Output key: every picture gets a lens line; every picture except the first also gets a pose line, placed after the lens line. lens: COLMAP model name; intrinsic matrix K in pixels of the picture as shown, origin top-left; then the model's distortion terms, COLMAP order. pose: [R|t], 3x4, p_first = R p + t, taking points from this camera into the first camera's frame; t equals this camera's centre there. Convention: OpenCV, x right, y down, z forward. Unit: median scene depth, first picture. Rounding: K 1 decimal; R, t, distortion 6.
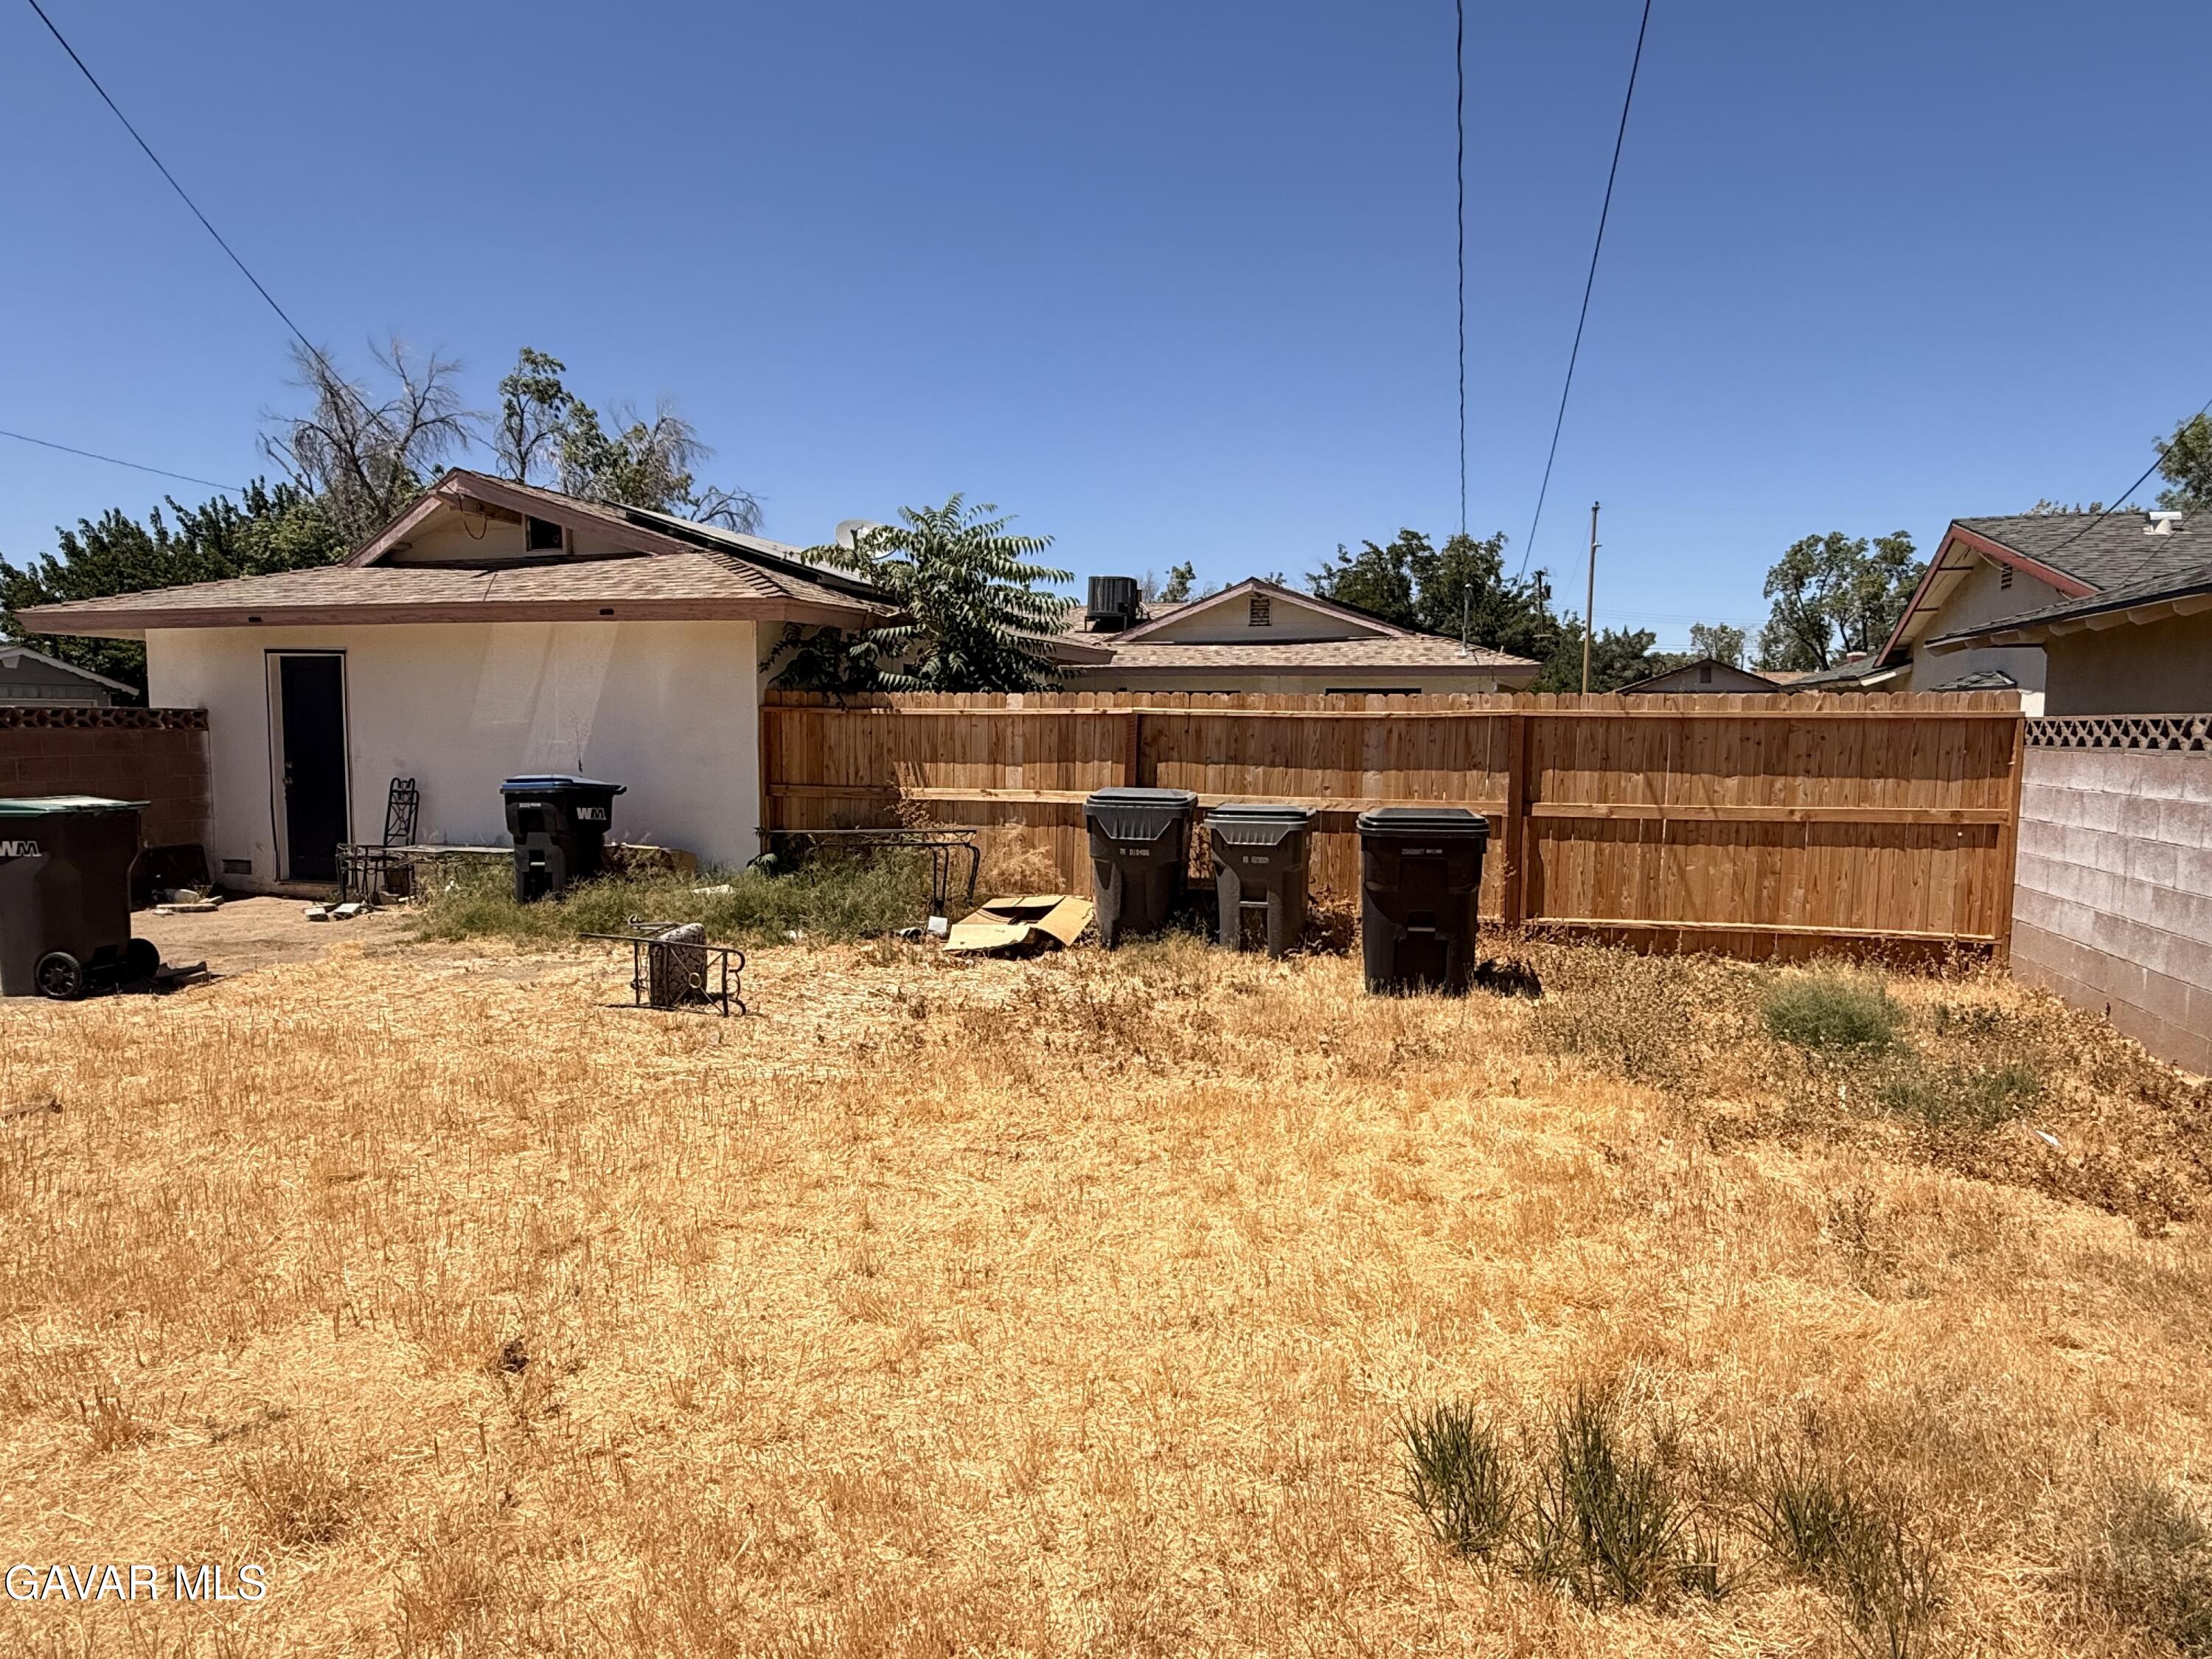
lens RADIAL K [[1334.8, 0, 1106.0], [0, 1334.8, 829.5], [0, 0, 1]] dist [-0.025218, -0.001795]
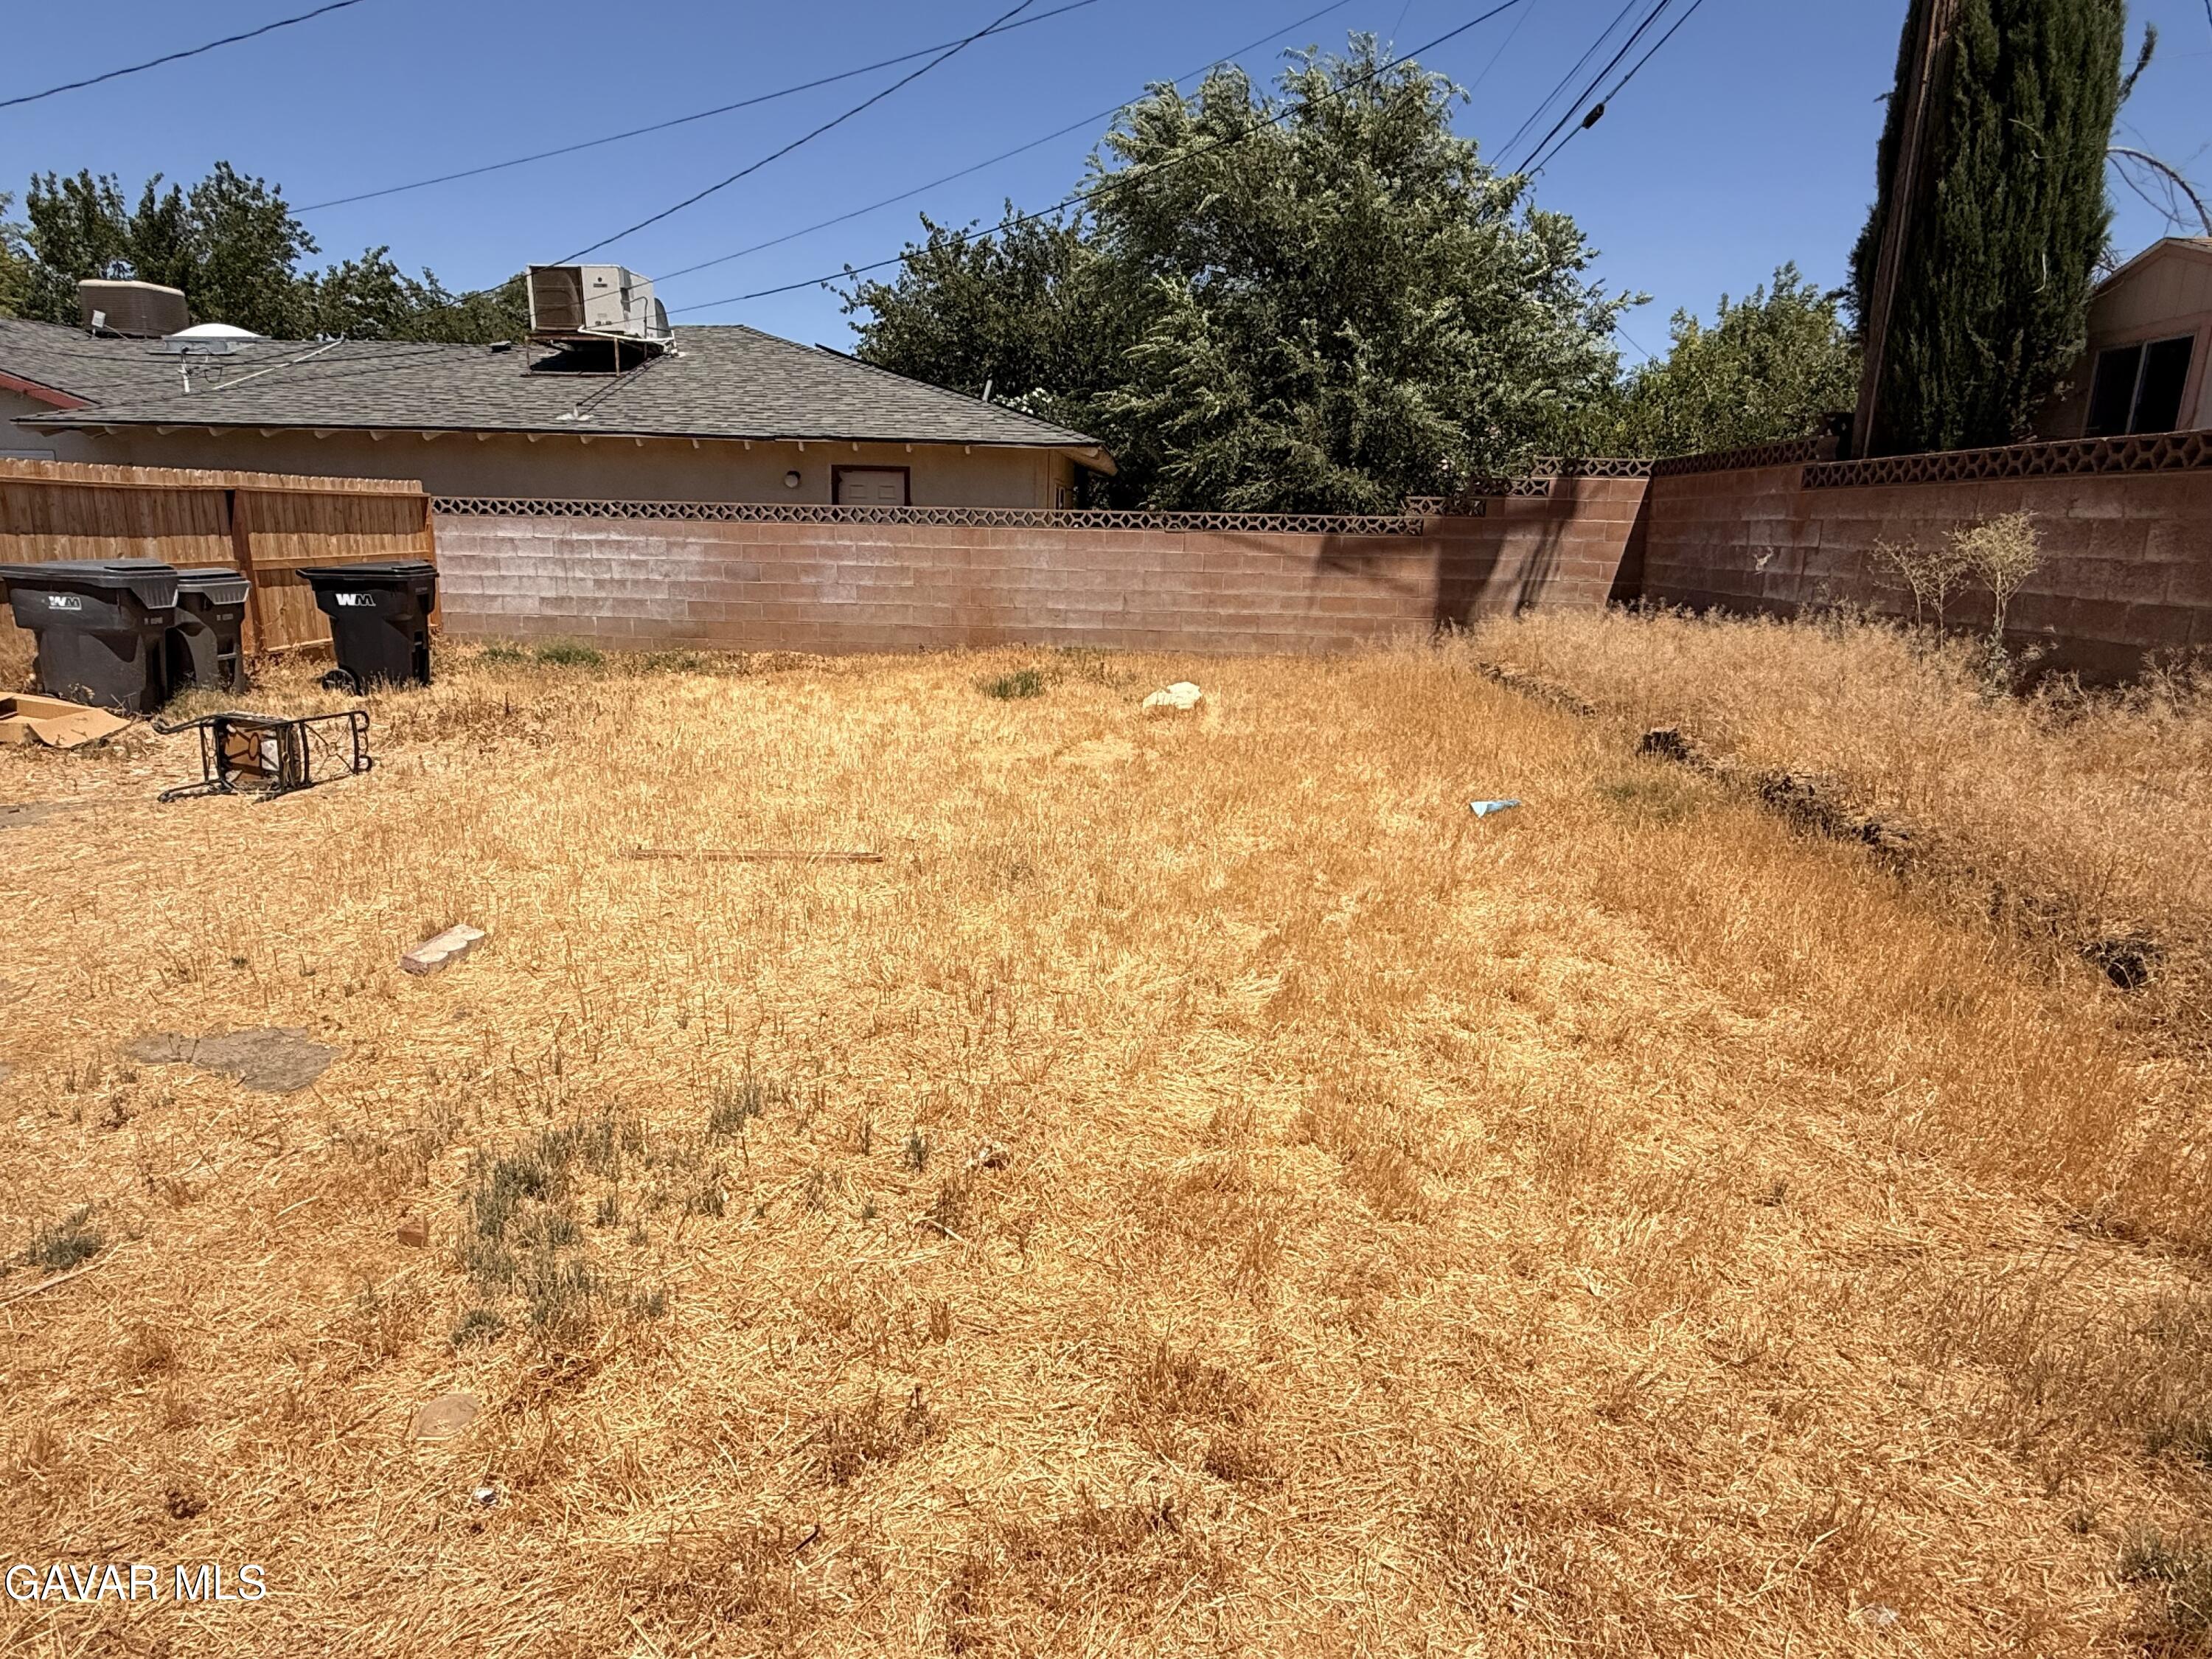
lens RADIAL K [[1334.8, 0, 1106.0], [0, 1334.8, 829.5], [0, 0, 1]] dist [-0.025218, -0.001795]
pose [[-0.293033, -0.222492, 0.929854, -1.171479], [0.047049, 0.968013, 0.246449, -0.042844], [-0.954944, 0.115966, -0.273192, 0.597306]]
